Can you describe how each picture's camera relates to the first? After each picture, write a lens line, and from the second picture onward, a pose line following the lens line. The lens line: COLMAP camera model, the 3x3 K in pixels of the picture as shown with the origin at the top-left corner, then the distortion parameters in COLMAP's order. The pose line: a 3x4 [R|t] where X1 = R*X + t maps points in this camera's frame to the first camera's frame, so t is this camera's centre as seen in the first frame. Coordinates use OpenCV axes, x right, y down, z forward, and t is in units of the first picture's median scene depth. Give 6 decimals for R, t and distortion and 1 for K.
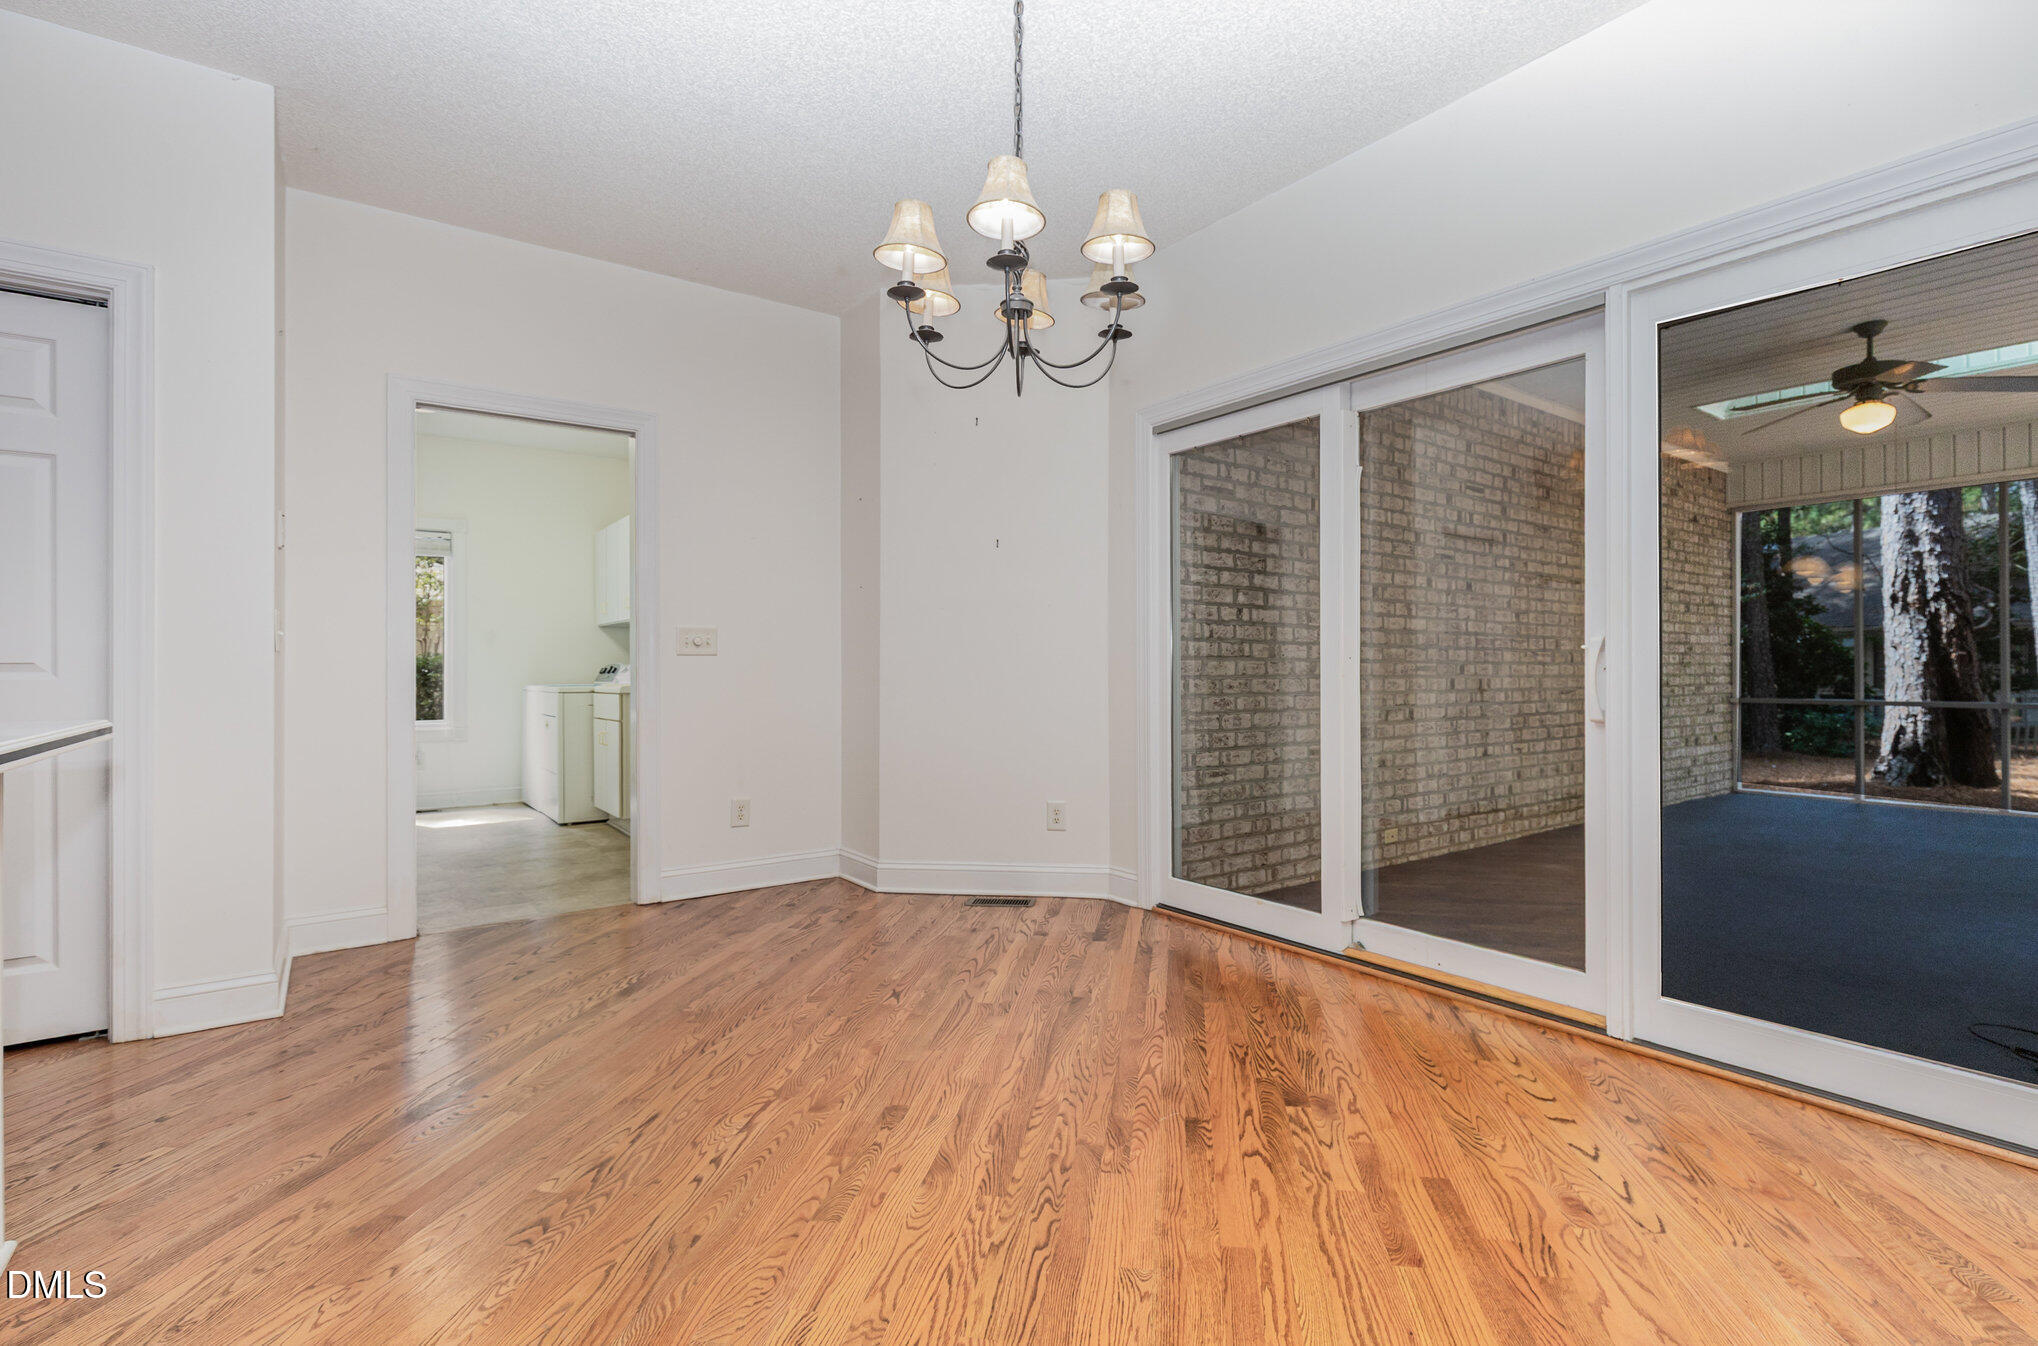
lens RADIAL K [[949.7, 0, 1017.0], [0, 949.7, 665.9], [0, 0, 1]] dist [-0.011437, -0.000735]
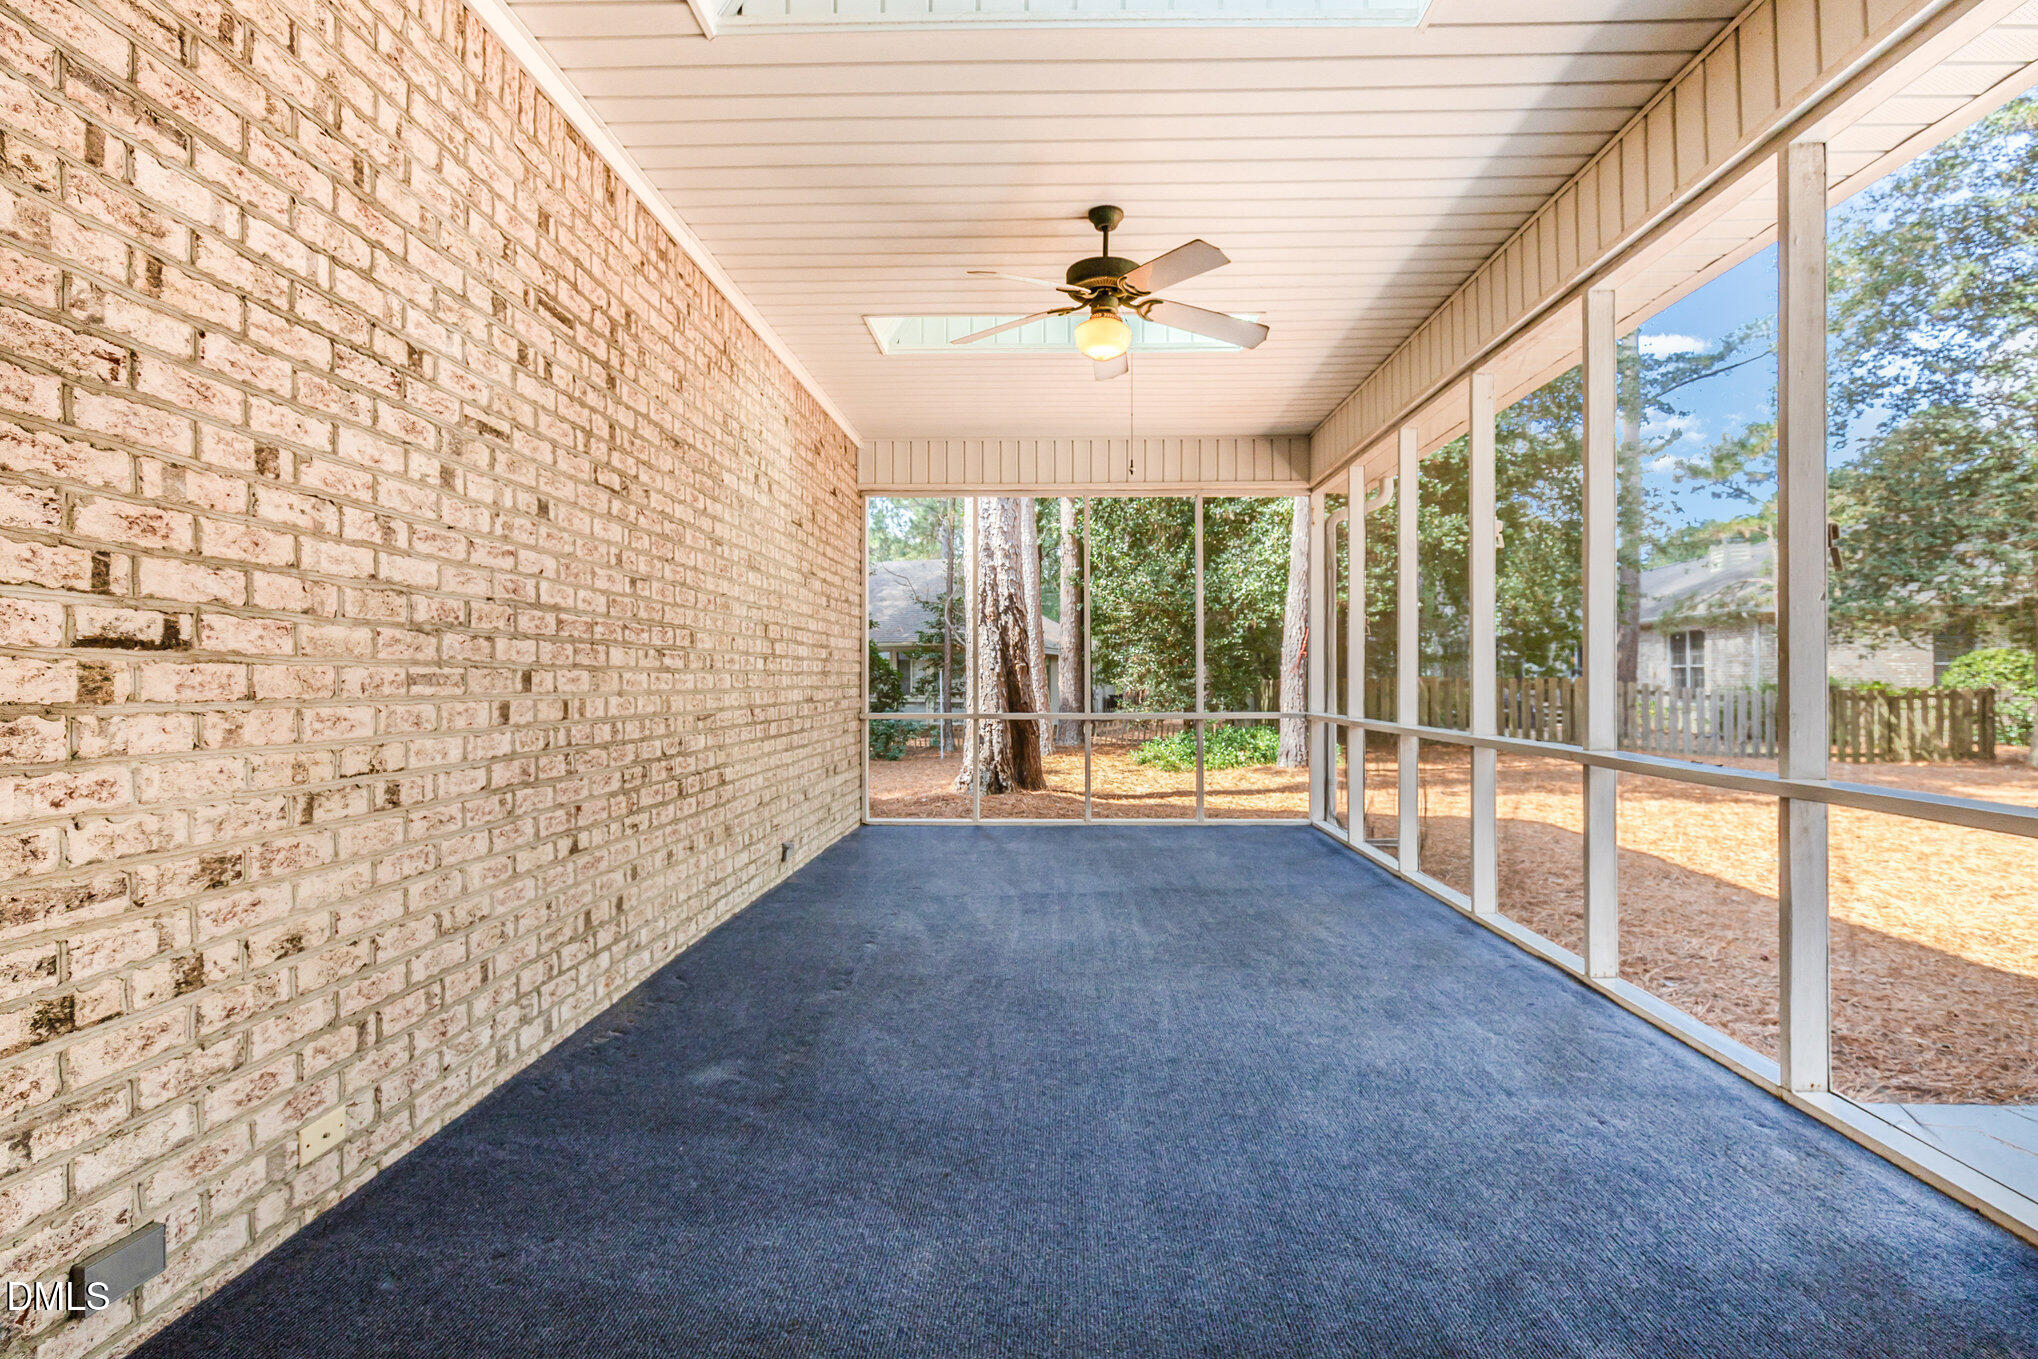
lens RADIAL K [[938.4, 0, 1026.0], [0, 938.4, 673.5], [0, 0, 1]] dist [0.000892, -0.000113]
pose [[0.608624, 0.005033, 0.793442, 0.243882], [-0.003414, 0.999987, -0.003725, 0.000779], [-0.793451, -0.000442, 0.608634, 0.504782]]
